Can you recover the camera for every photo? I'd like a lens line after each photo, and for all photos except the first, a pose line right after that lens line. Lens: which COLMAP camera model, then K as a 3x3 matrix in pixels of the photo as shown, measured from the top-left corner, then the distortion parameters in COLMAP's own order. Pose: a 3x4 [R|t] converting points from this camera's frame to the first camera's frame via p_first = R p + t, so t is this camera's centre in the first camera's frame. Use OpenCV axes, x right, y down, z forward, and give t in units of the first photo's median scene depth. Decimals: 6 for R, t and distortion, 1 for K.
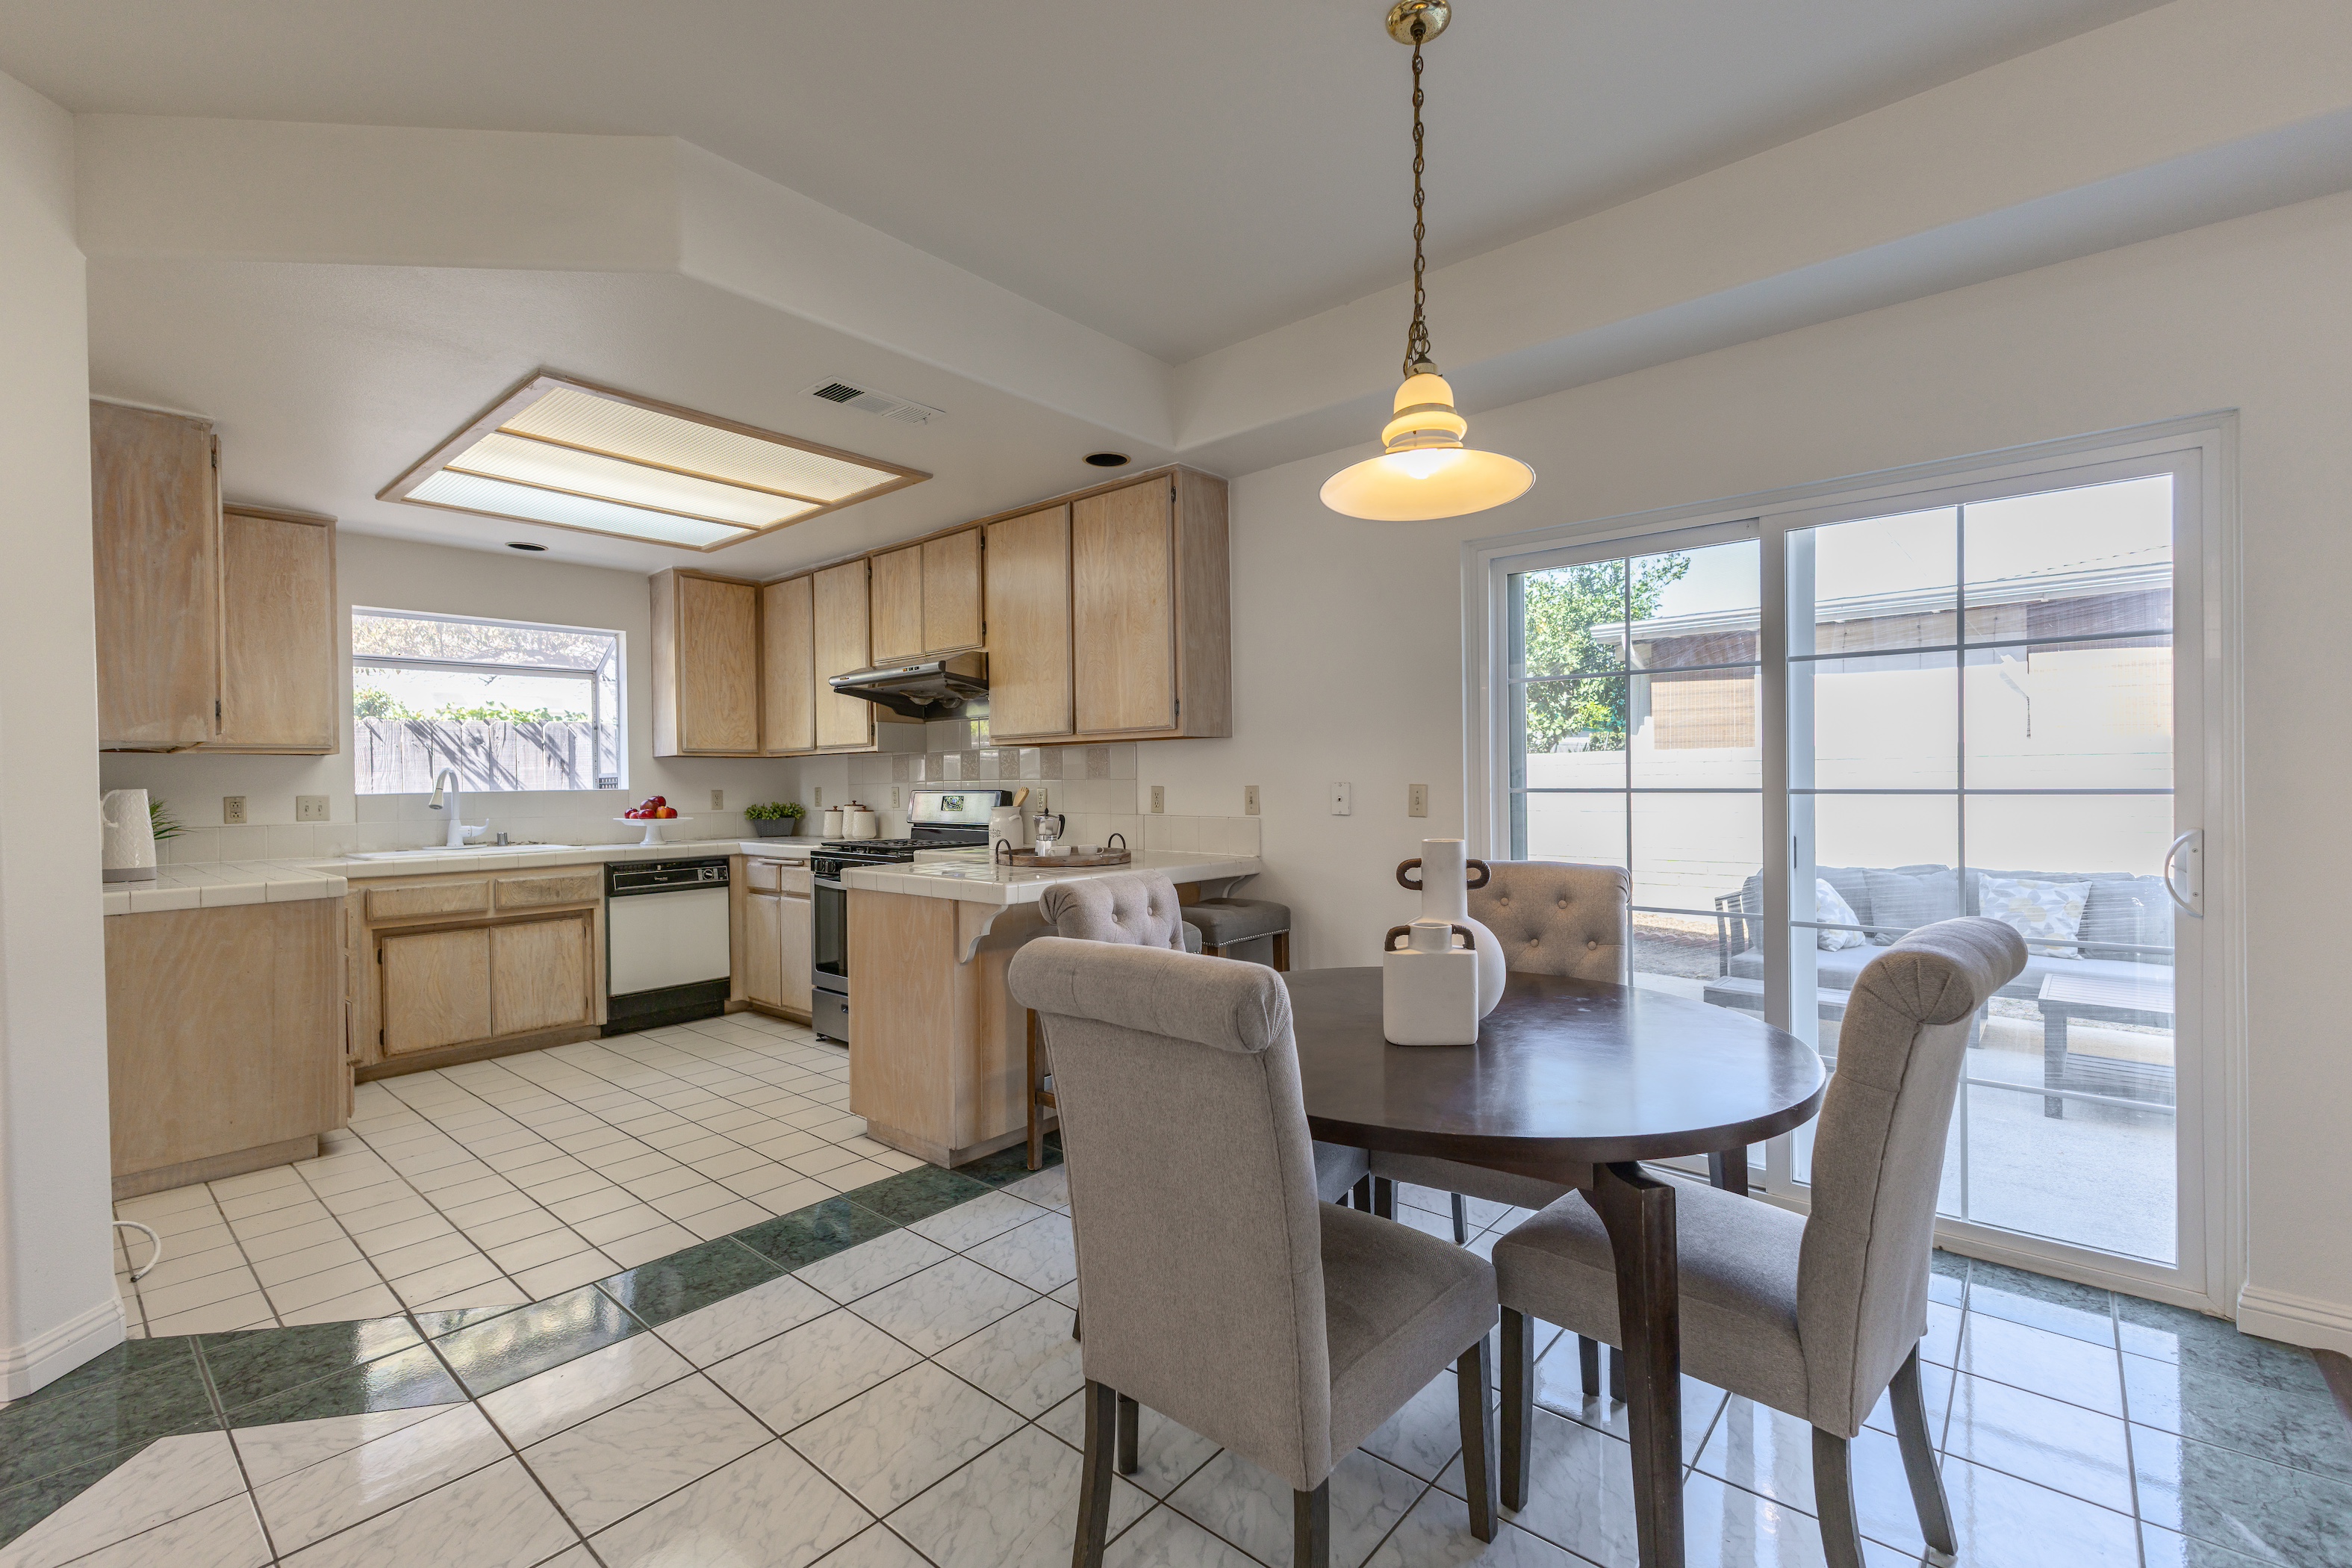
lens RADIAL K [[1008.6, 0, 1176.0], [0, 1008.6, 784.0], [0, 0, 1]] dist [0.009683, -0.000295]
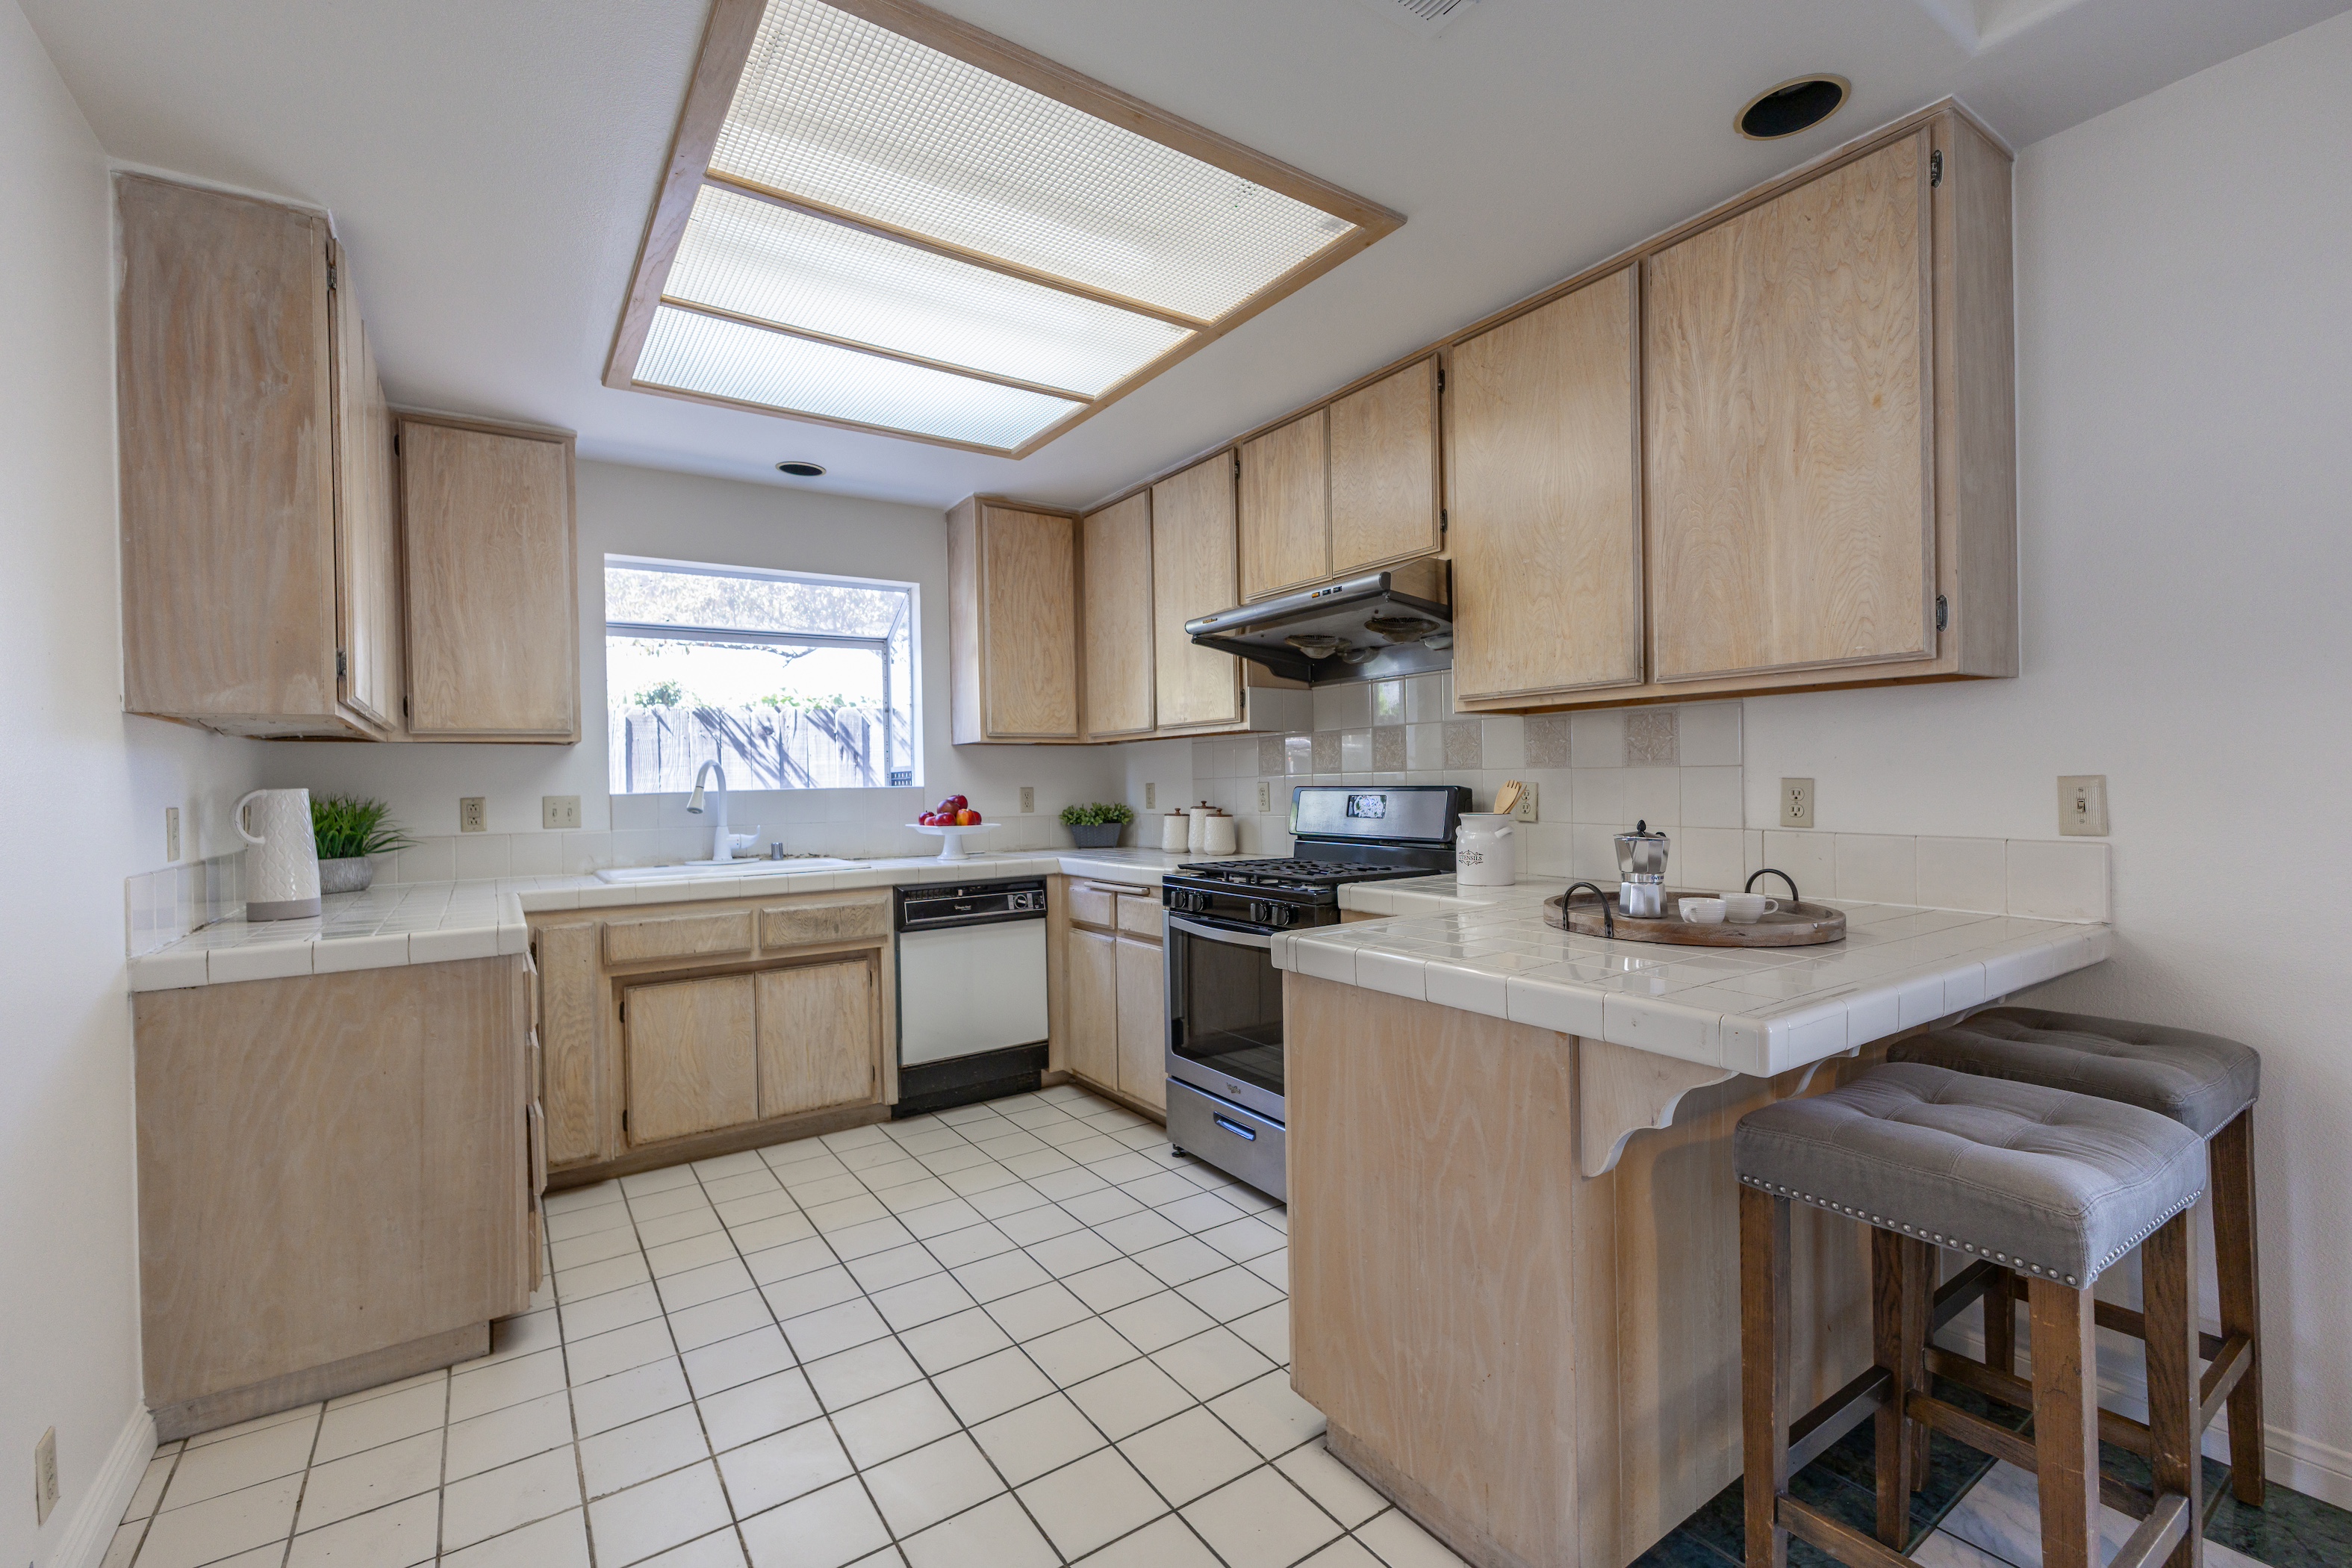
lens RADIAL K [[1008.6, 0, 1176.0], [0, 1008.6, 784.0], [0, 0, 1]] dist [0.009683, -0.000295]
pose [[0.966726, -0.003921, -0.255785, -0.183548], [0.005098, 0.999979, 0.003941, 0.001440], [0.255764, -0.005113, 0.966726, 0.353965]]
